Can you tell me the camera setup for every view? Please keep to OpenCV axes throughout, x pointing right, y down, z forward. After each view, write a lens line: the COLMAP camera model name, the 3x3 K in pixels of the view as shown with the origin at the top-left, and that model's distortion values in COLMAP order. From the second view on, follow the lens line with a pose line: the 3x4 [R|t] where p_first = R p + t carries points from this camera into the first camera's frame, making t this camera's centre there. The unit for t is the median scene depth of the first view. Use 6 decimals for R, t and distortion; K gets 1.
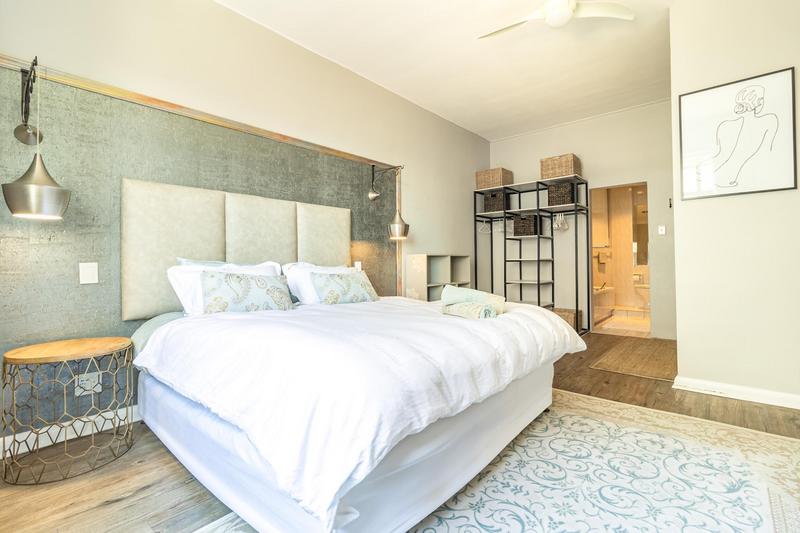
lens RADIAL K [[390.7, 0, 395.5], [0, 390.7, 261.2], [0, 0, 1]] dist [-0.008613, 0.003319]
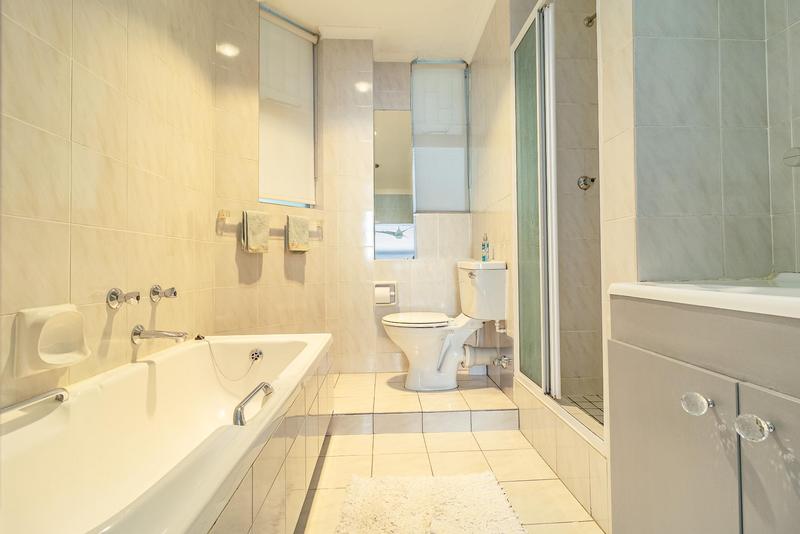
lens RADIAL K [[390.7, 0, 400.8], [0, 390.7, 264.0], [0, 0, 1]] dist [-0.008613, 0.003319]
pose [[0.745430, 0.015373, 0.666407, 0.375517], [-0.009662, 0.999878, -0.012258, 0.018090], [-0.666514, 0.002699, 0.745488, 0.694256]]
